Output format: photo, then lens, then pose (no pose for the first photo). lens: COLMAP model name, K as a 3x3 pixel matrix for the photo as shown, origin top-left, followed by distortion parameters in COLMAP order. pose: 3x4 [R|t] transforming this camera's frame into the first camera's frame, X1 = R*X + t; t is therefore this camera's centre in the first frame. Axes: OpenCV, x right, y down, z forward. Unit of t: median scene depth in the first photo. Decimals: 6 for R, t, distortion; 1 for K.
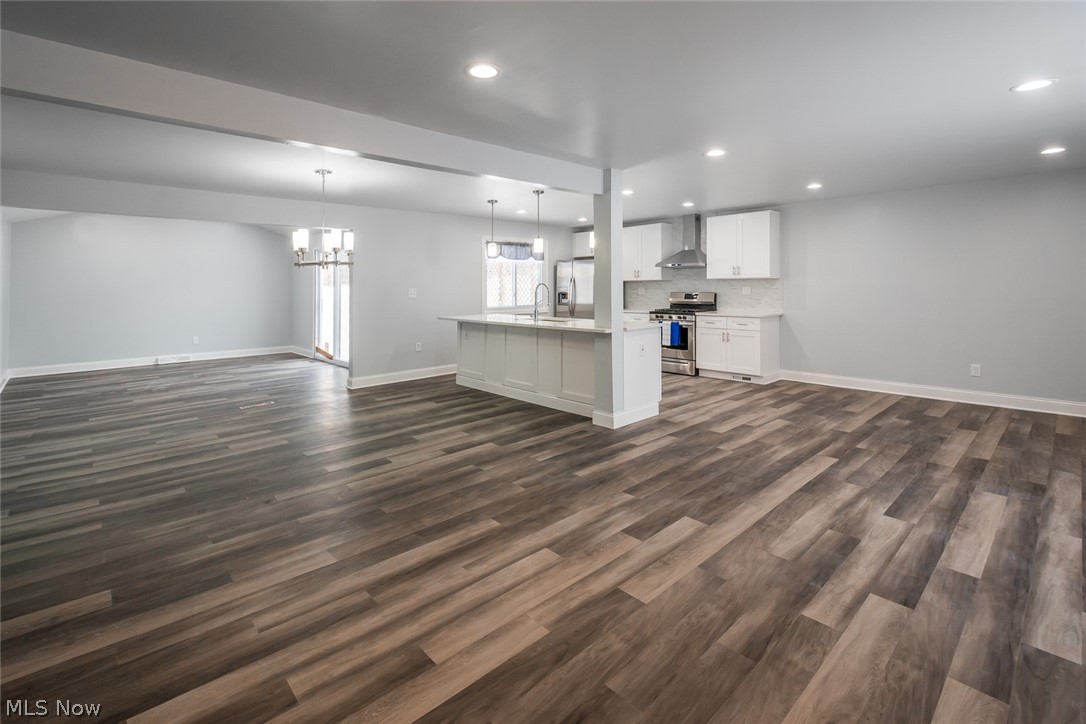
lens RADIAL K [[489.3, 0, 543.0], [0, 489.3, 362.0], [0, 0, 1]] dist [0.000228, 0.000104]
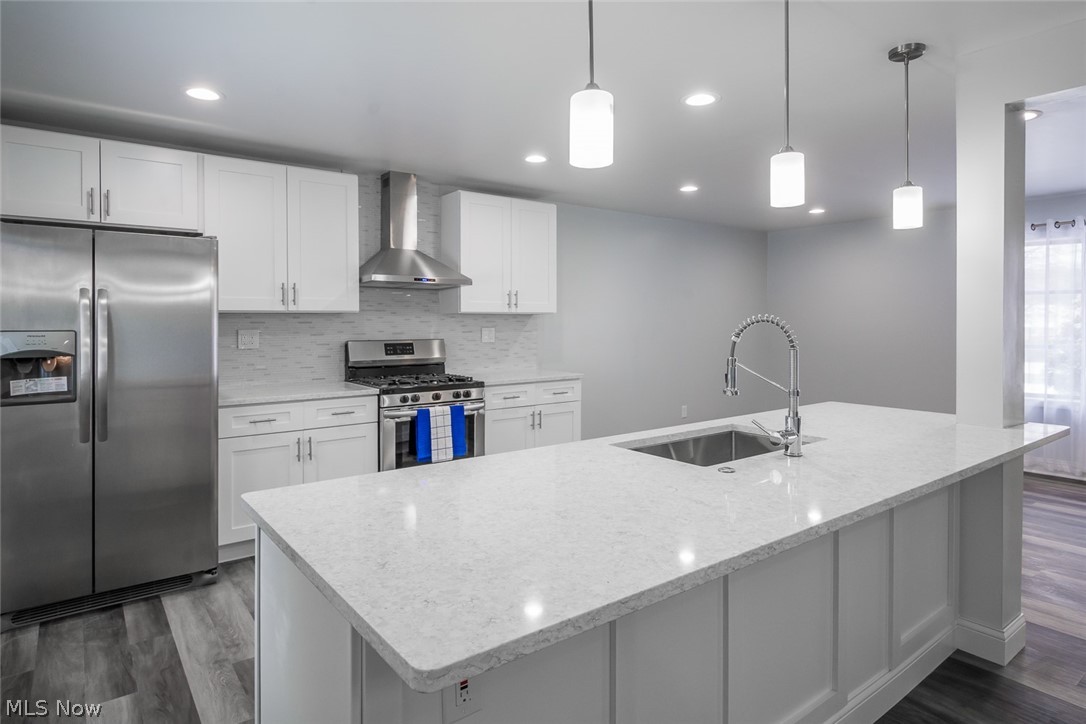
lens RADIAL K [[616.8, 0, 543.0], [0, 616.8, 362.0], [0, 0, 1]] dist [-0.000309, -0.000099]
pose [[0.094125, -0.061916, 0.993633, -0.286526], [0.150830, 0.987430, 0.047241, -0.138637], [-0.984069, 0.145423, 0.102281, 0.870289]]
